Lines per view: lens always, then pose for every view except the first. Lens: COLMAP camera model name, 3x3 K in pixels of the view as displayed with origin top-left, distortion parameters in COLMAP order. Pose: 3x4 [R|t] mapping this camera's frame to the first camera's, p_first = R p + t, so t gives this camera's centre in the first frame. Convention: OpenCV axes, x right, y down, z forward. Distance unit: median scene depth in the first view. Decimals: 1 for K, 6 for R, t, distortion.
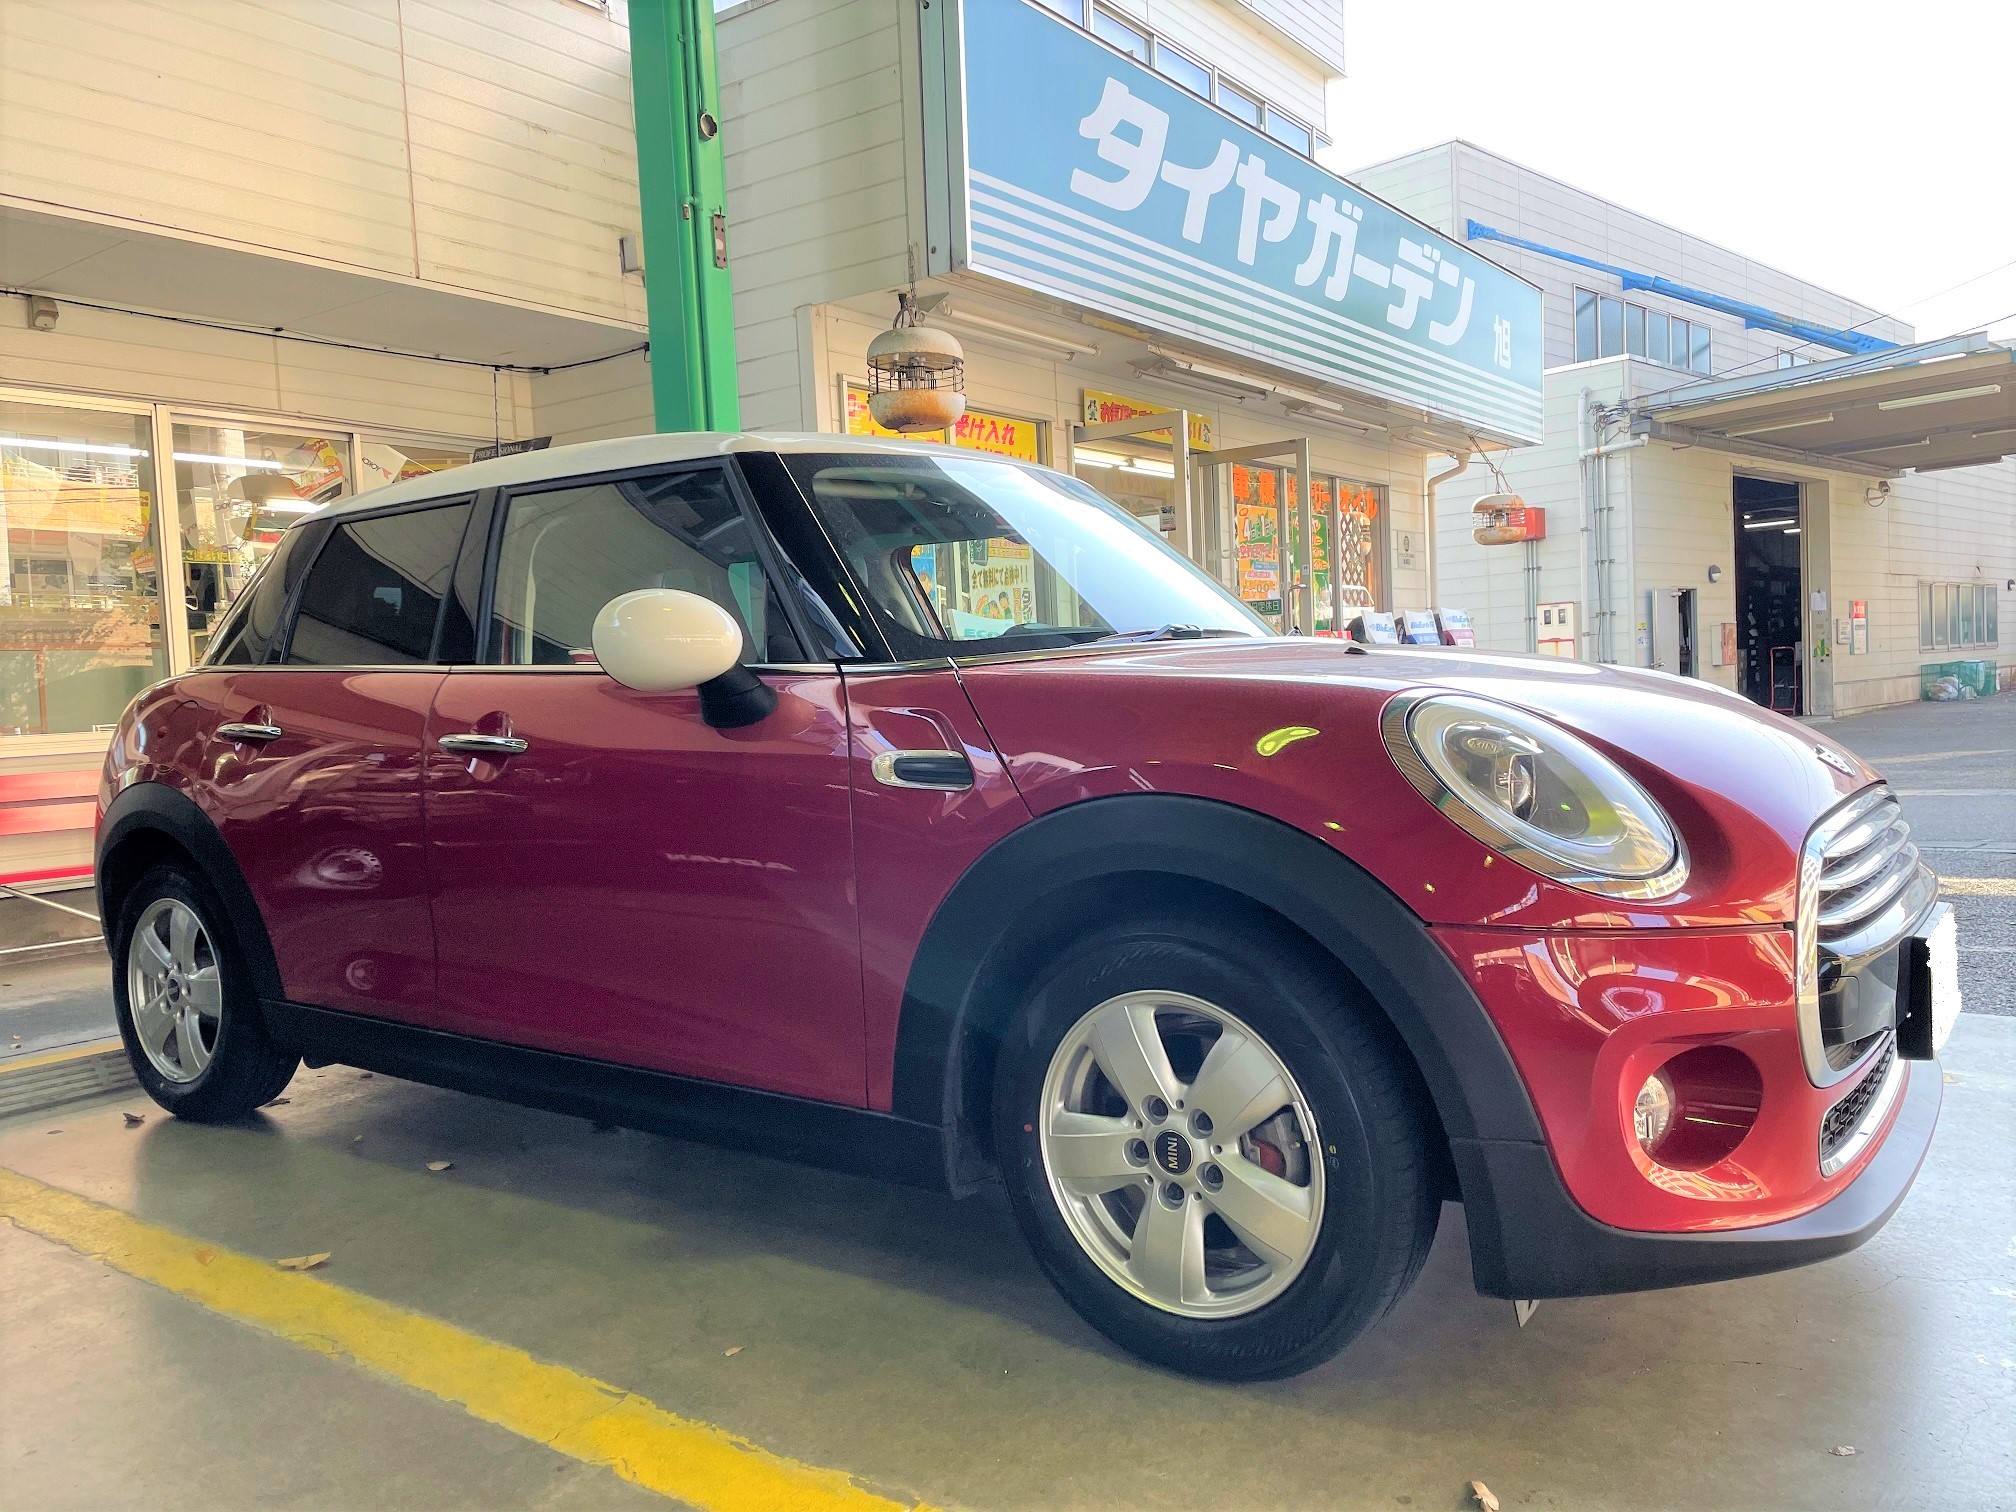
lens RADIAL K [[1529.7, 0, 1016.5], [0, 1529.7, 745.8], [0, 0, 1]] dist [0.096308, -0.122212]
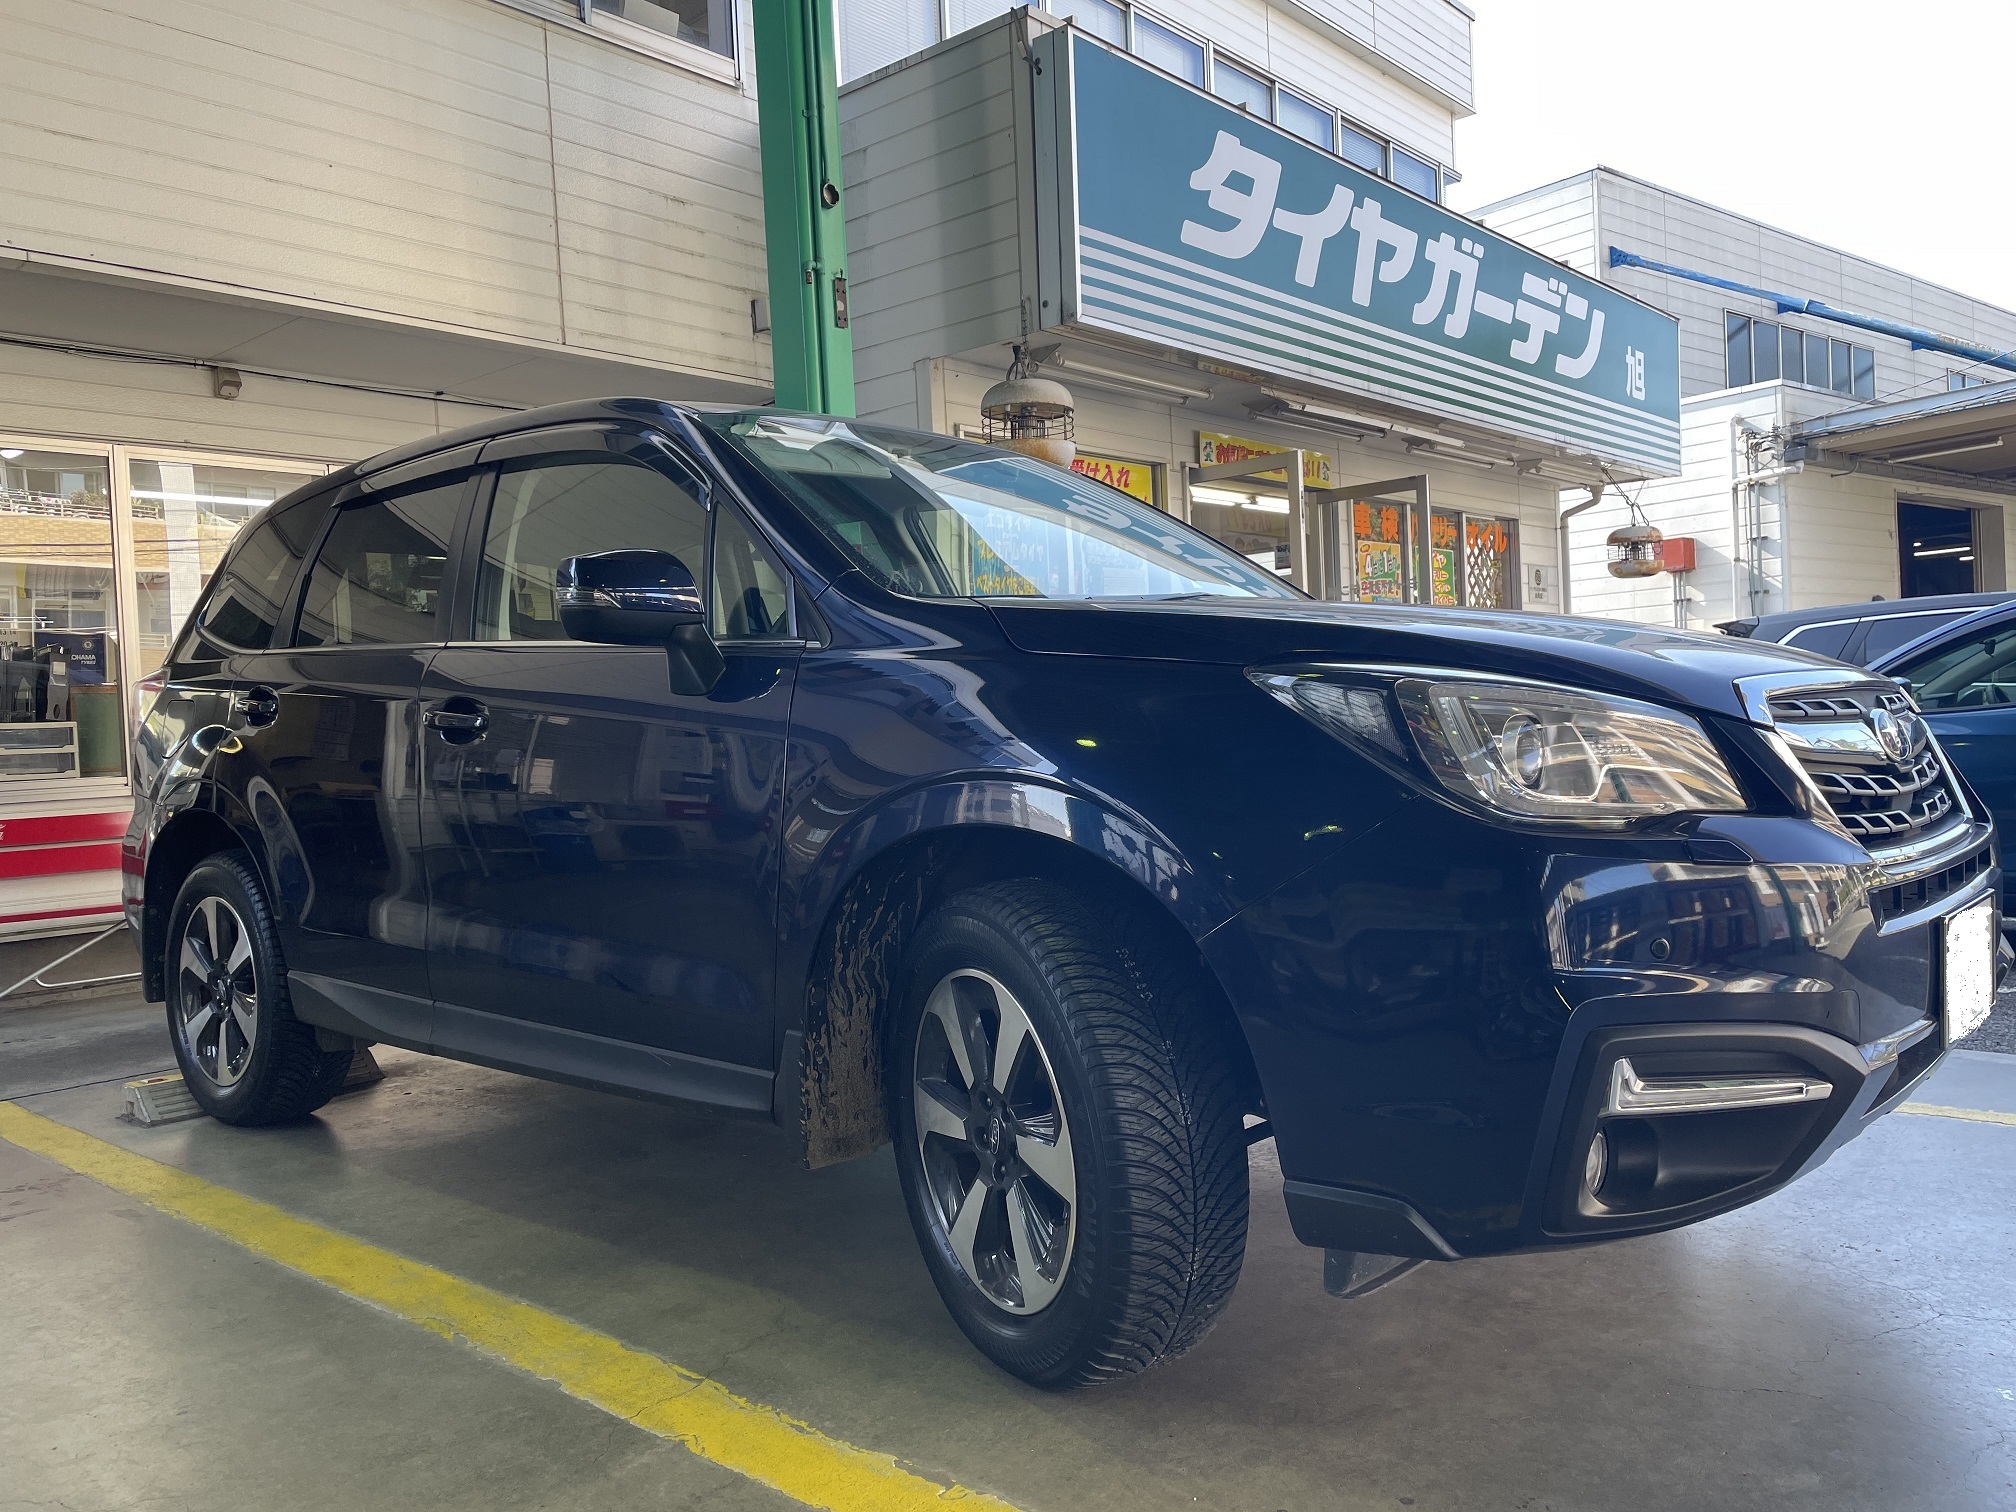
lens RADIAL K [[1529.7, 0, 1016.5], [0, 1529.7, 745.8], [0, 0, 1]] dist [0.096308, -0.122212]
pose [[0.995819, 0.000288, -0.091344, 0.017216], [-0.002327, 0.999750, -0.022225, -0.001385], [0.091314, 0.022345, 0.995571, -0.019724]]
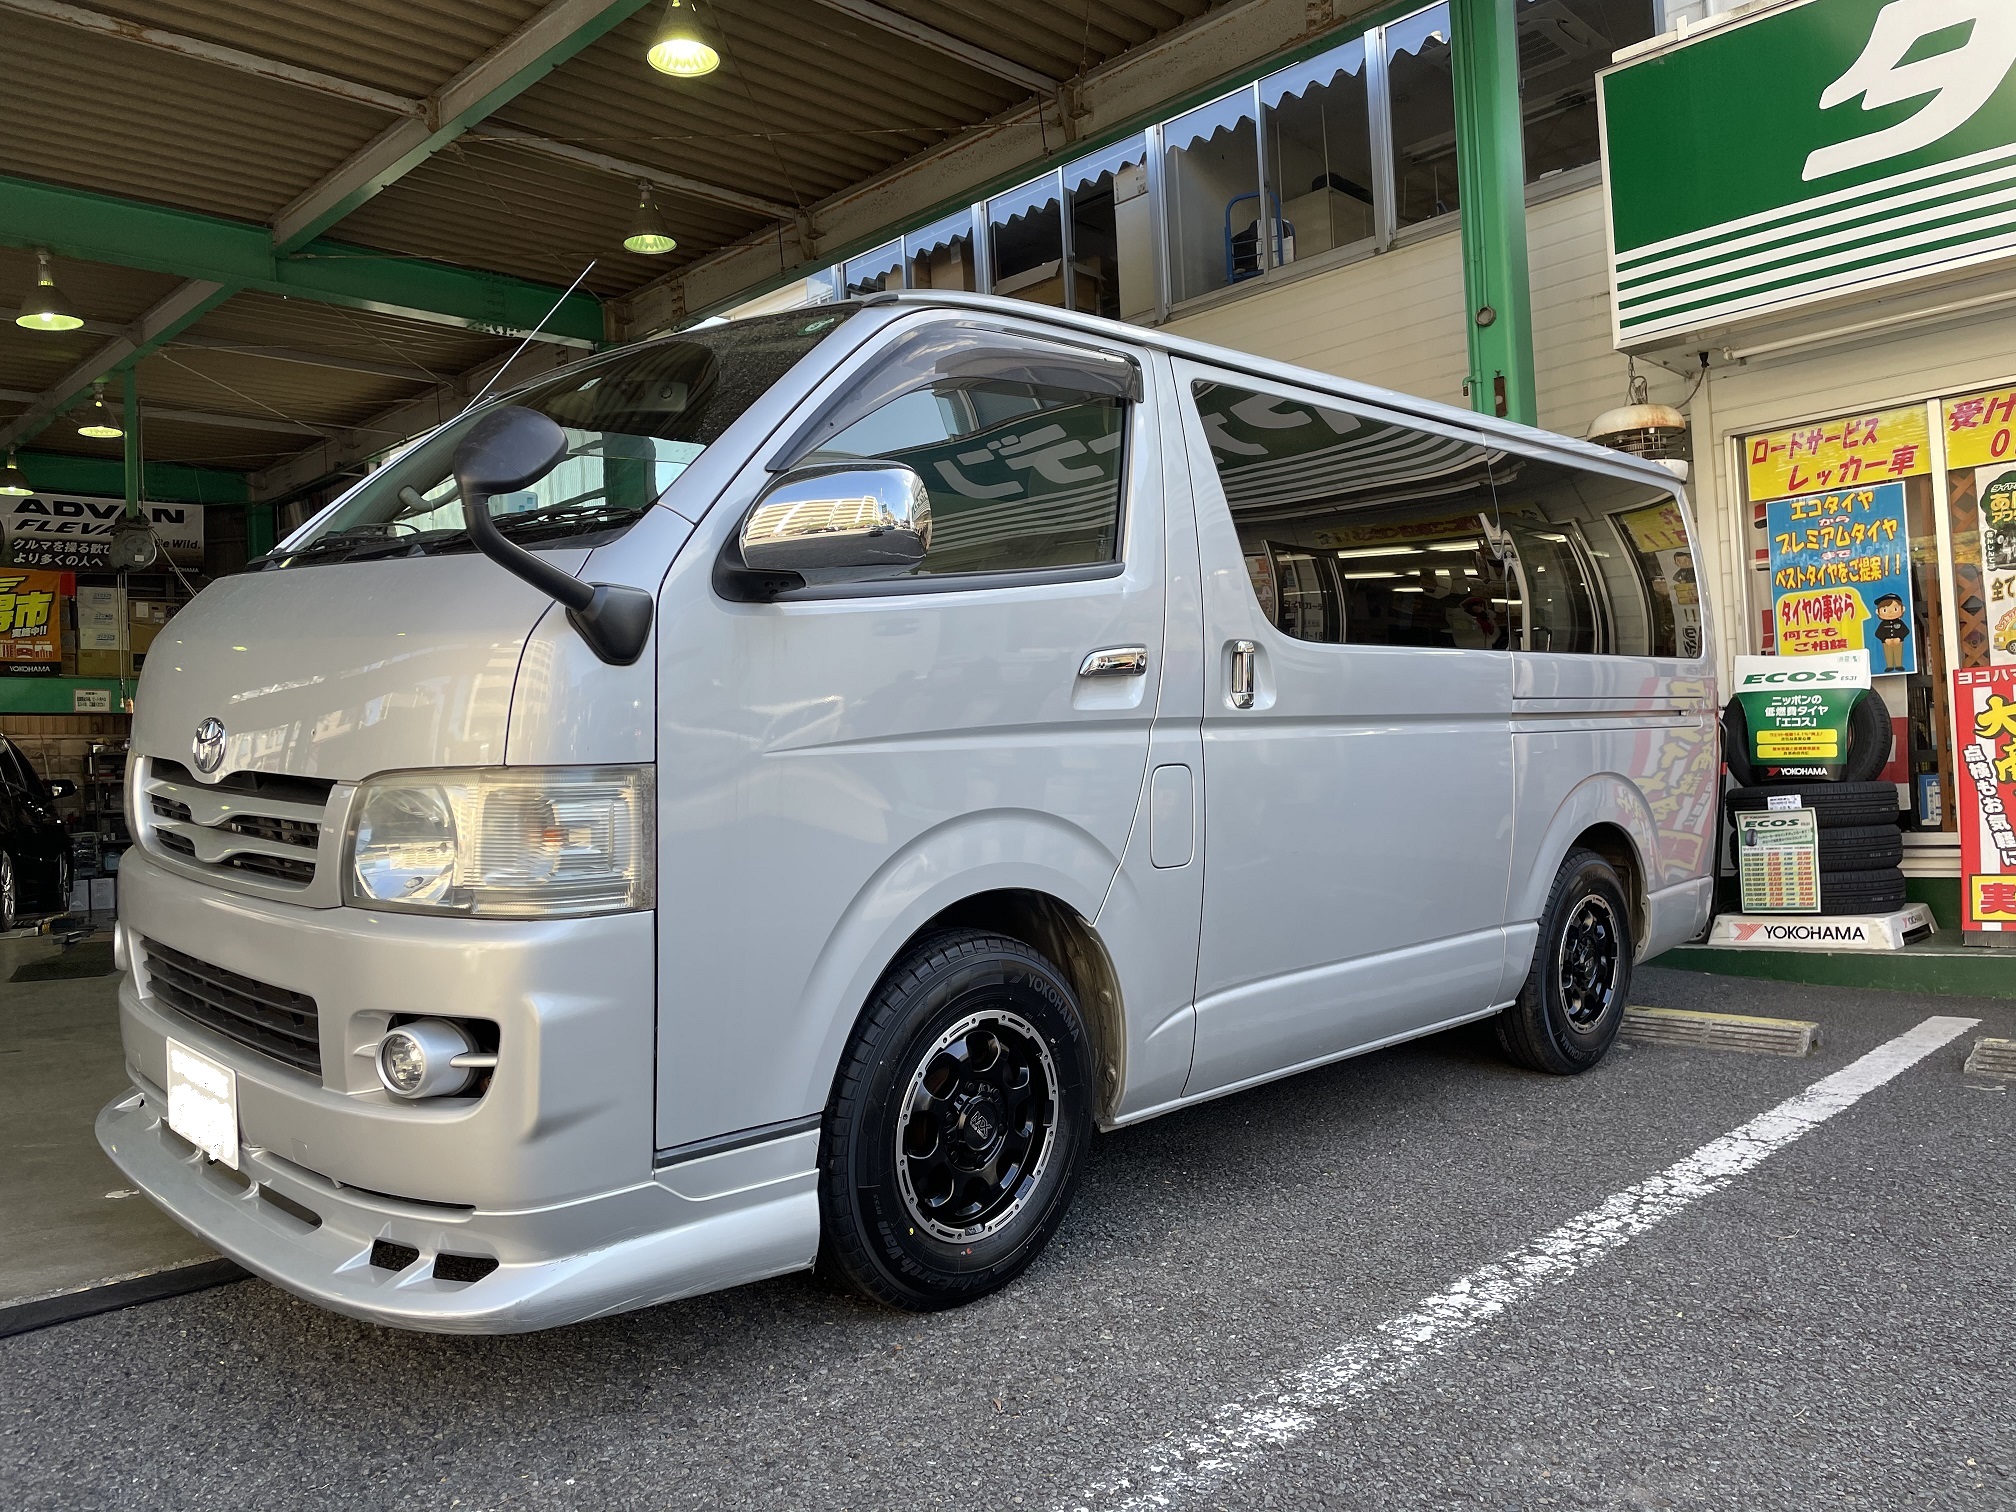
lens RADIAL K [[1529.7, 0, 1016.5], [0, 1529.7, 745.8], [0, 0, 1]] dist [0.096308, -0.122212]
pose [[-0.120075, 0.017980, -0.992602, 0.849384], [0.015782, 0.999744, 0.016201, -0.046271], [0.992639, -0.013720, -0.120328, 0.557875]]
